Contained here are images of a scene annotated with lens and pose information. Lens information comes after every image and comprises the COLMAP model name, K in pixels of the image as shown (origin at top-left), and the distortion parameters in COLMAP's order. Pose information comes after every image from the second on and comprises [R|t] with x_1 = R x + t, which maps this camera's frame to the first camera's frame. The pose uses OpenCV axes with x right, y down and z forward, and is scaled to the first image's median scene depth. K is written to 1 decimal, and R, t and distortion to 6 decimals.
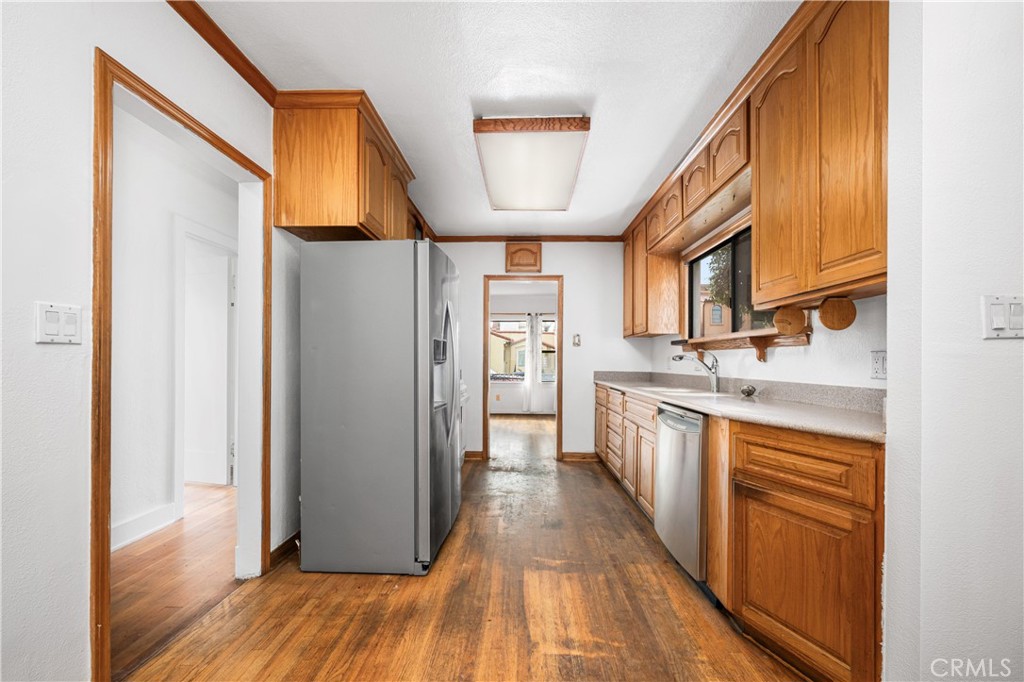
lens RADIAL K [[417.9, 0, 508.9], [0, 417.9, 362.7], [0, 0, 1]] dist [-0.001313, 0.000418]
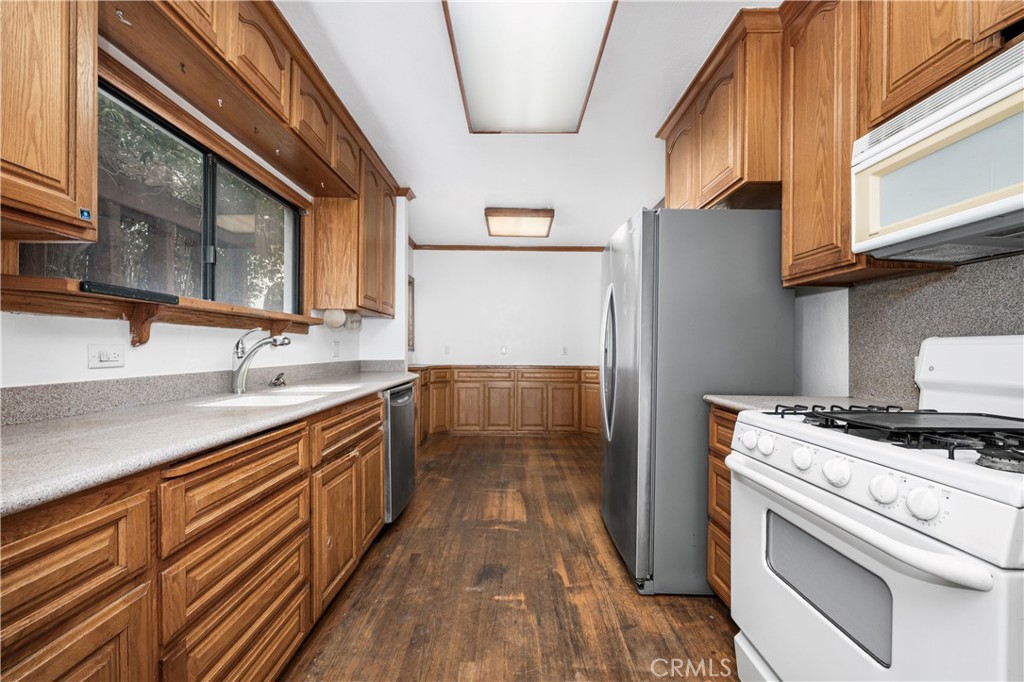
lens RADIAL K [[417.9, 0, 510.9], [0, 417.9, 346.2], [0, 0, 1]] dist [-0.001313, 0.000418]
pose [[-0.999324, -0.008419, -0.035786, 0.127452], [-0.008363, 0.999964, -0.001728, -0.006950], [0.035799, -0.001428, -0.999358, 2.183014]]
